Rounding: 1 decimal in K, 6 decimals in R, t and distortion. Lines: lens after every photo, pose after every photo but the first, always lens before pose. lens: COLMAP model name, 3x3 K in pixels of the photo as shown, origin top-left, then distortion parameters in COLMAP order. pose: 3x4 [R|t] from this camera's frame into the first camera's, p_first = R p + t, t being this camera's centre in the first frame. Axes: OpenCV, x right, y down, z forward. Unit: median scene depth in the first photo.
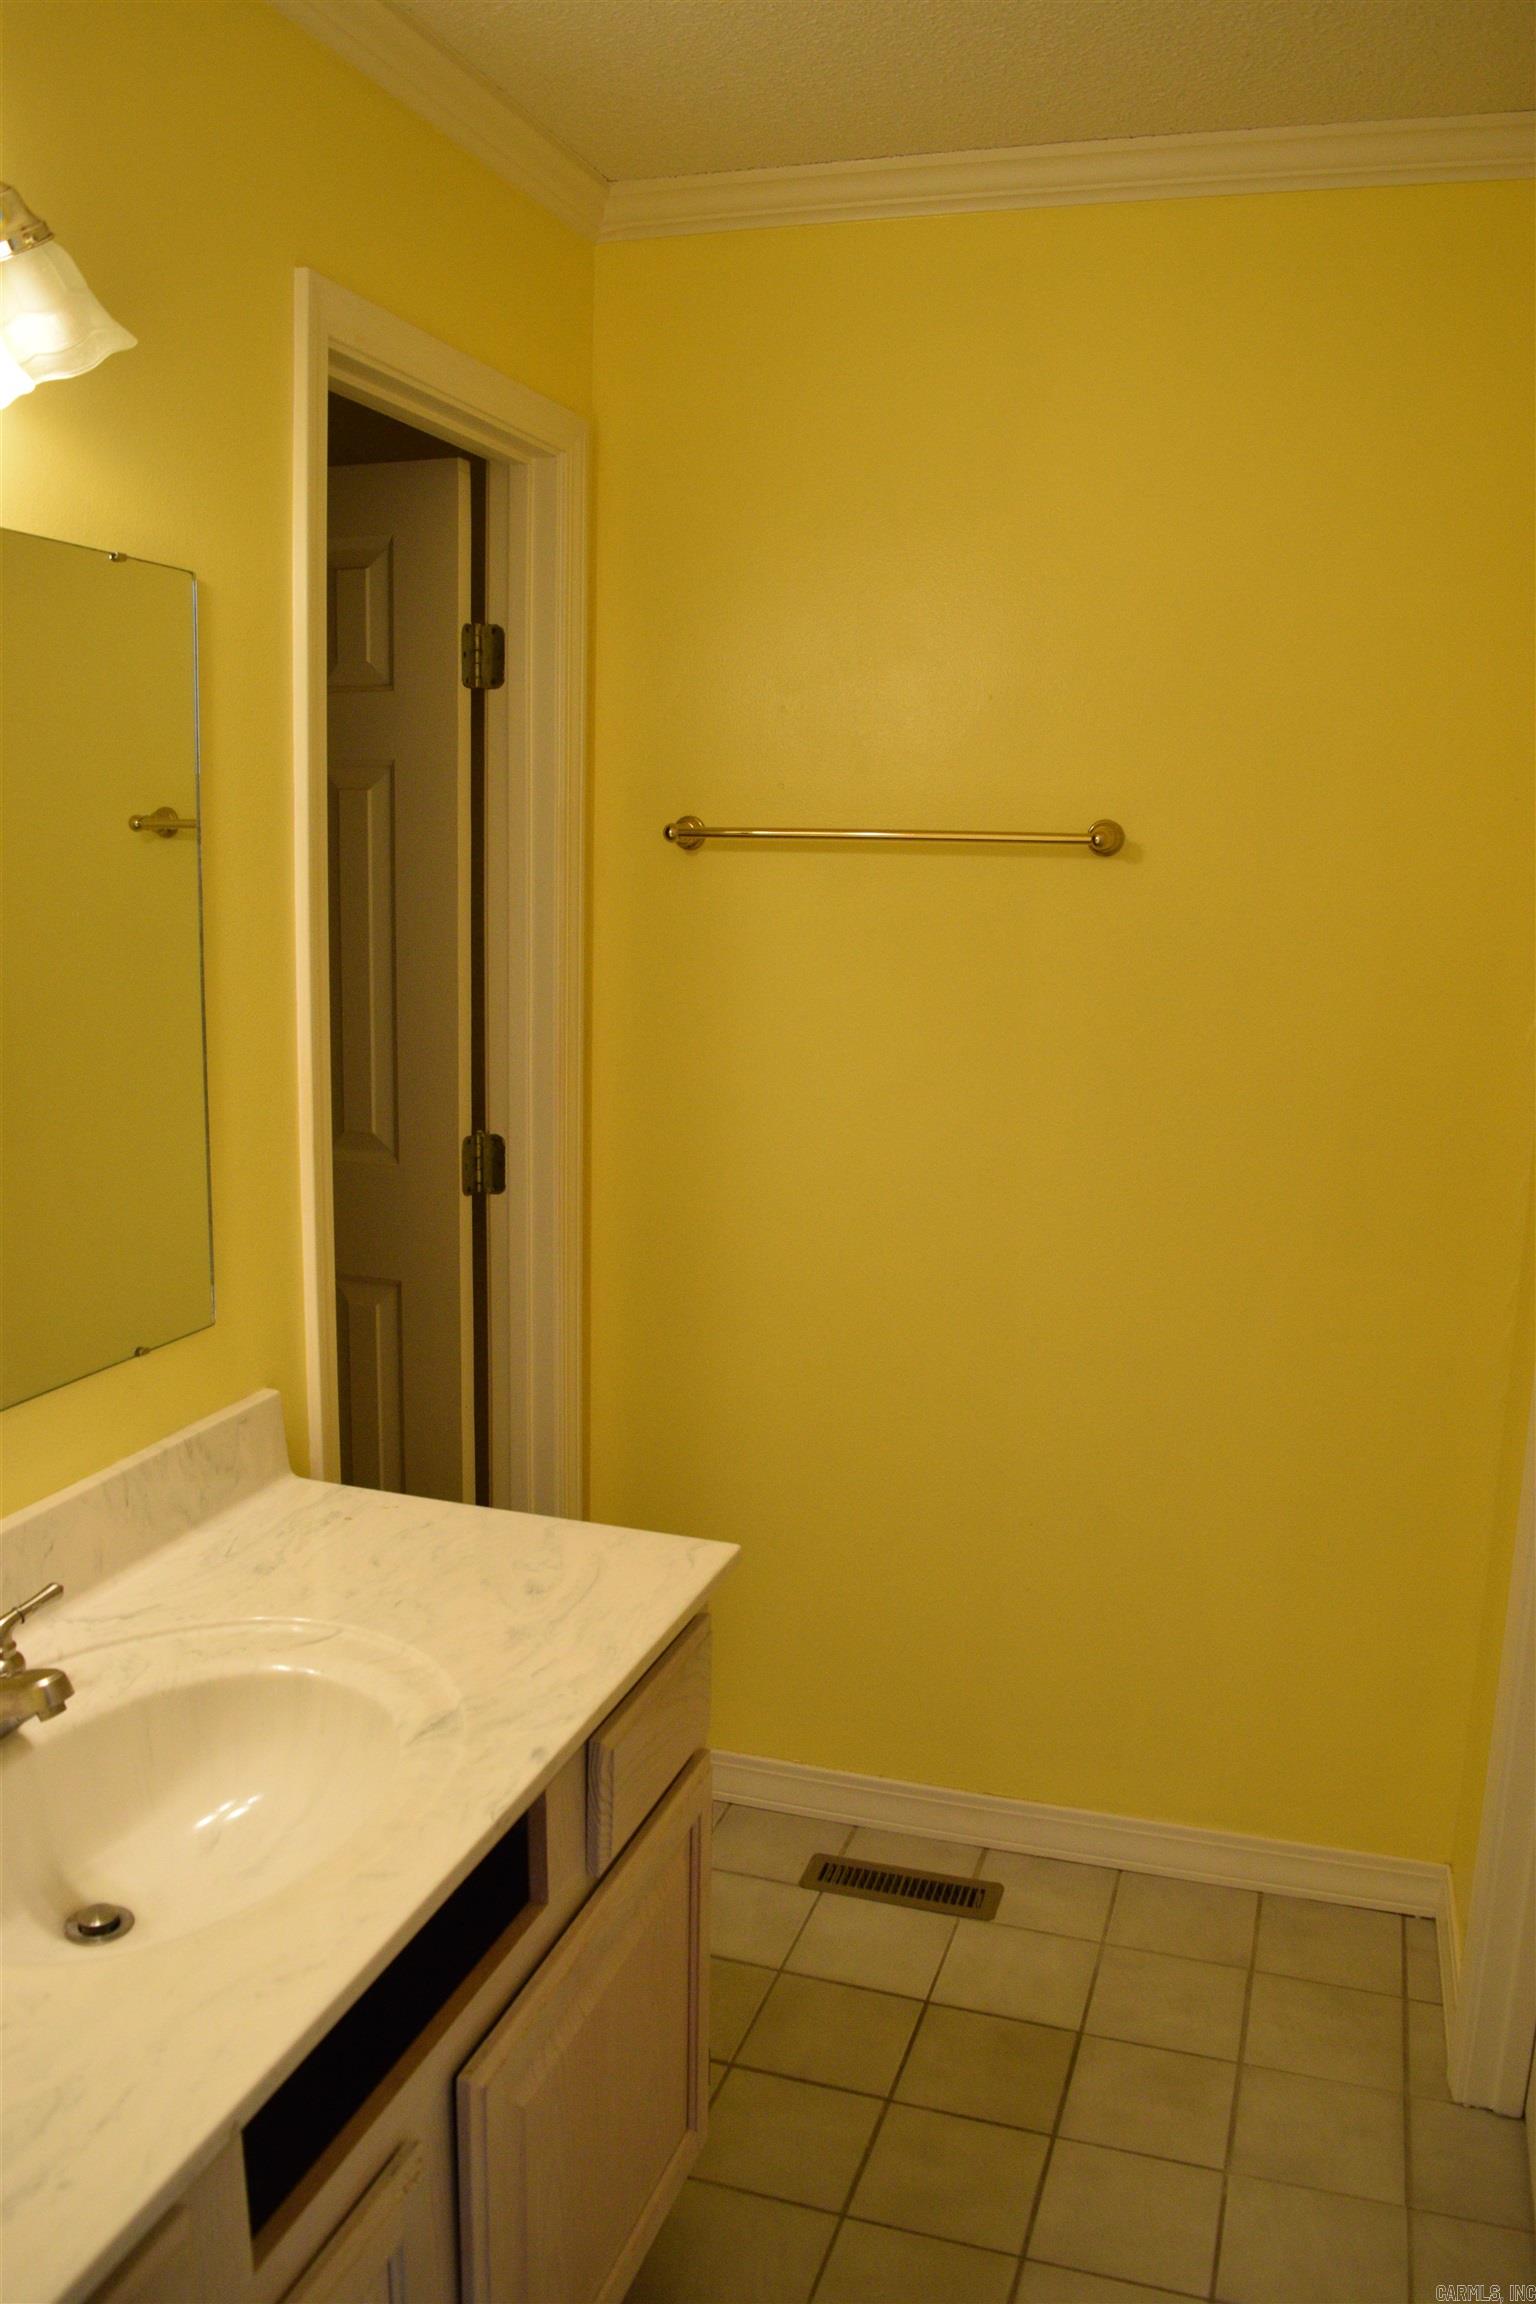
lens RADIAL K [[1785.3, 0, 768.0], [0, 1785.3, 1152.0], [0, 0, 1]] dist [-0.099386, 0.024750]
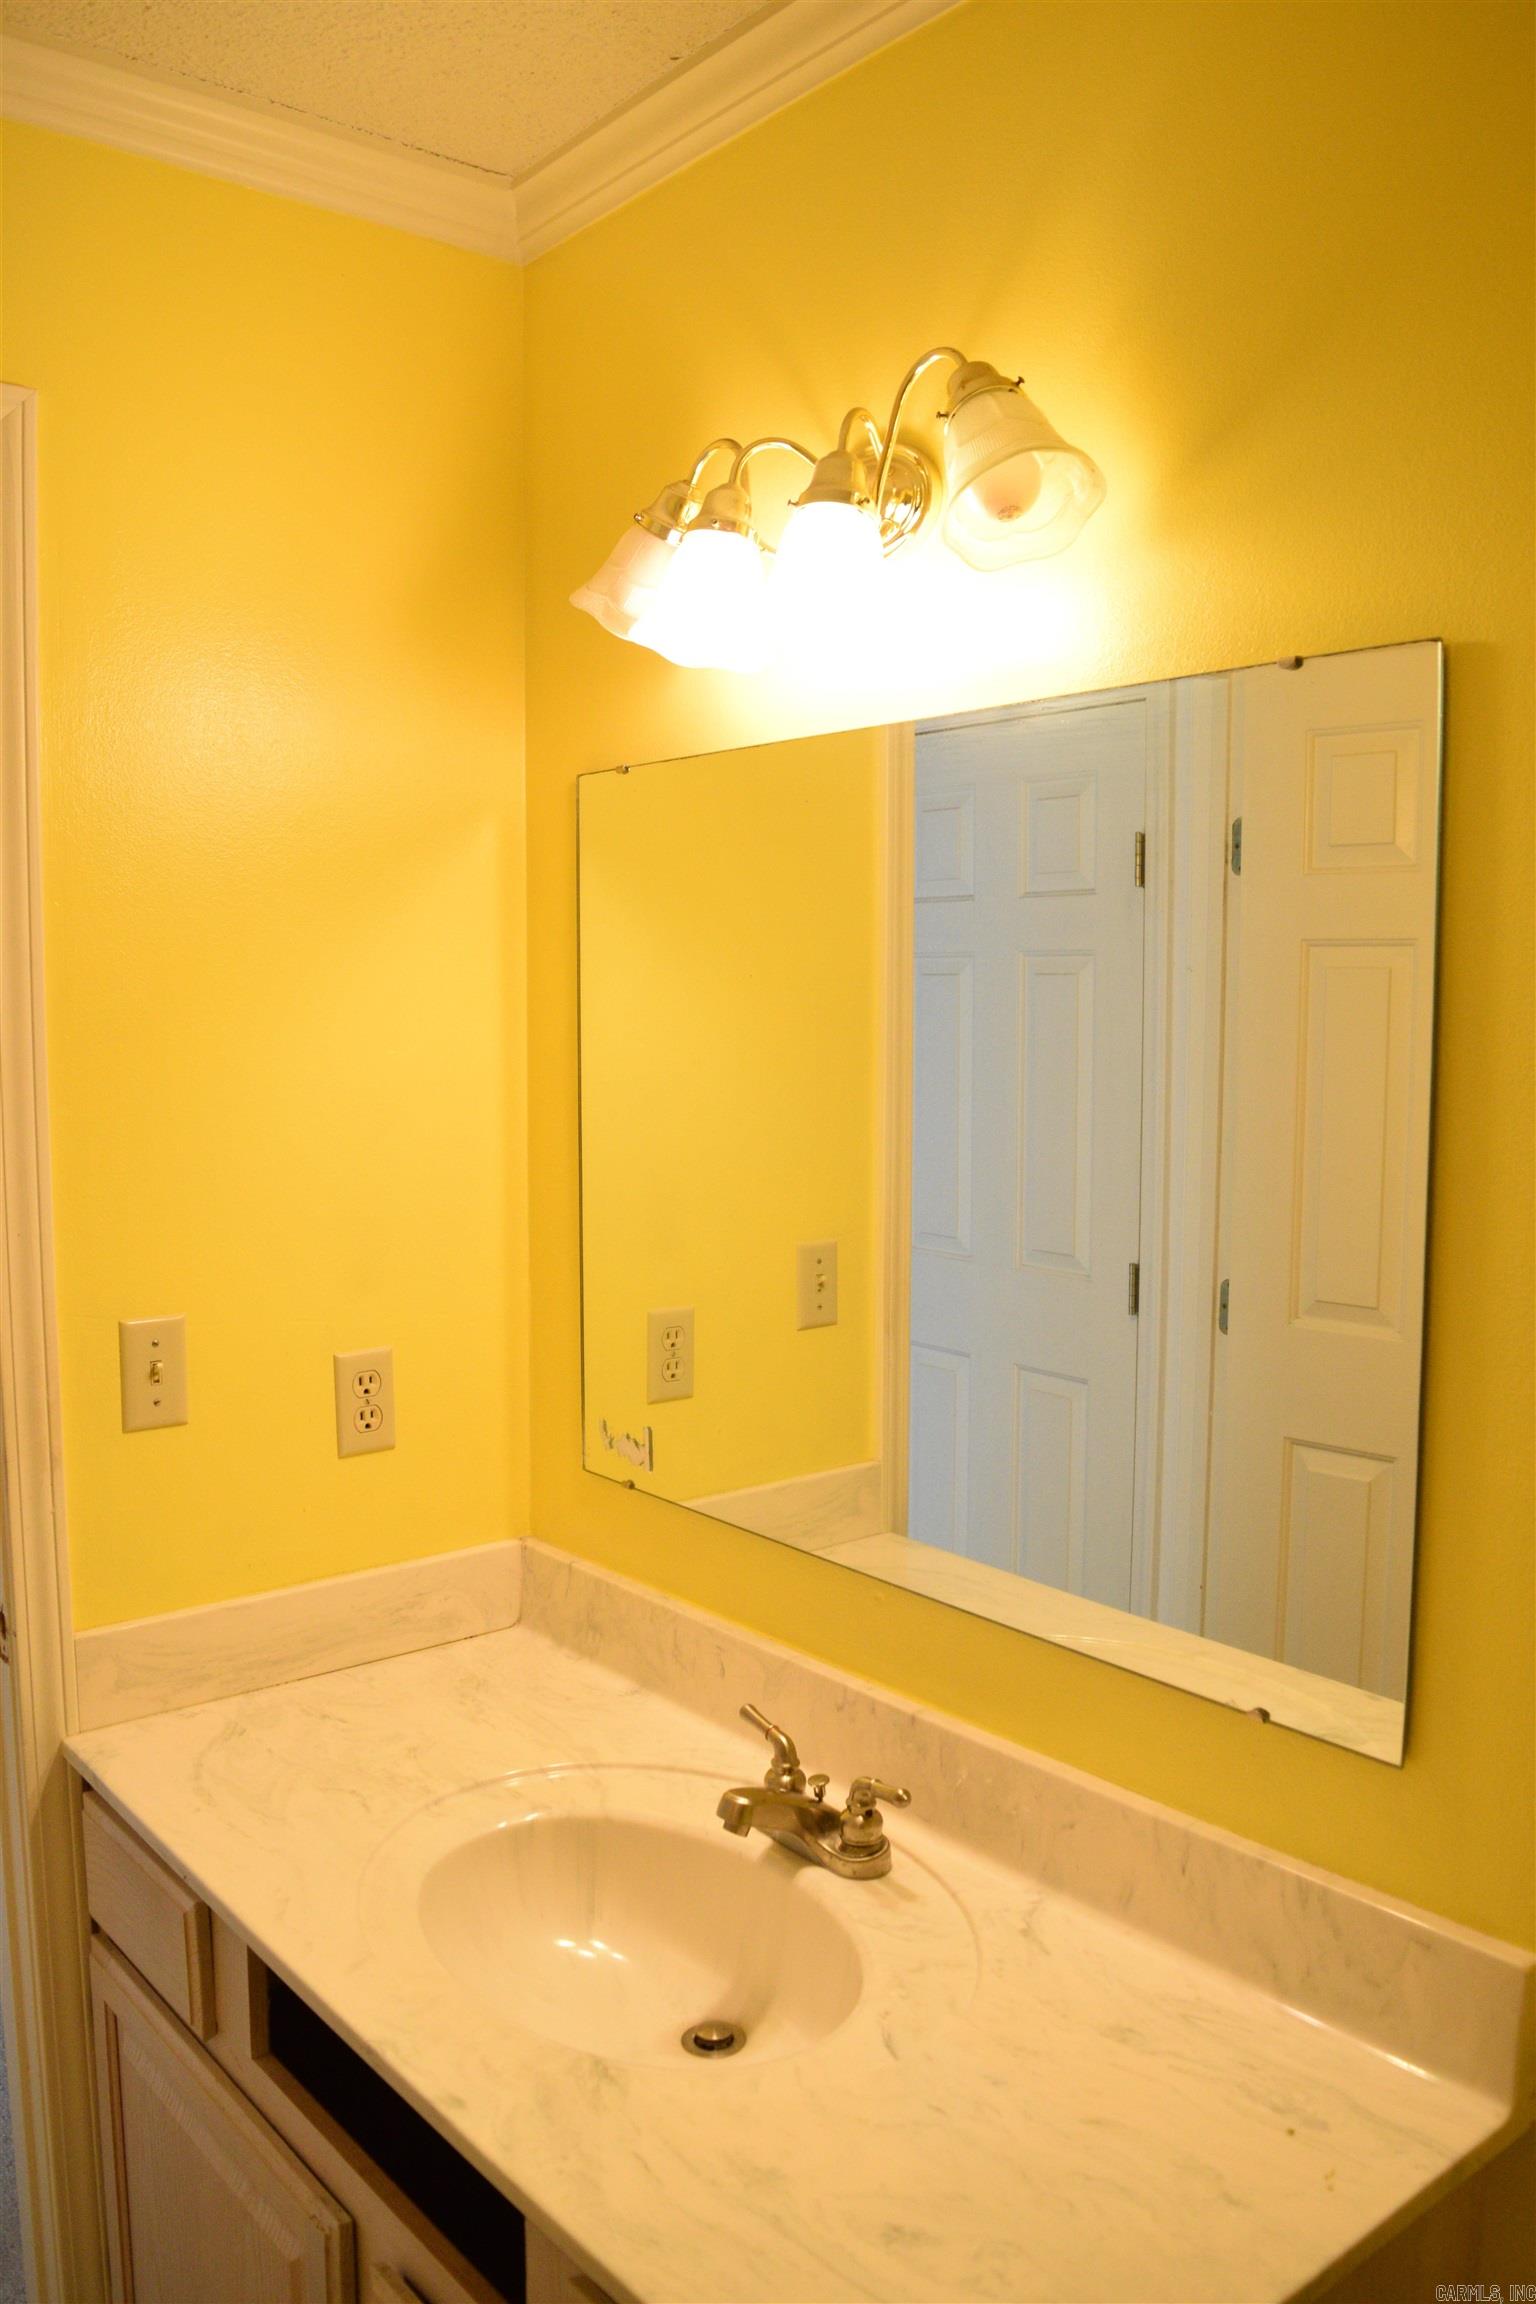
lens RADIAL K [[1785.3, 0, 768.0], [0, 1785.3, 1152.0], [0, 0, 1]] dist [-0.099386, 0.024750]
pose [[-0.532352, 0.056753, -0.844618, 0.388724], [-0.154476, 0.974484, 0.162843, -0.219057], [0.832309, 0.217163, -0.510002, 1.207091]]
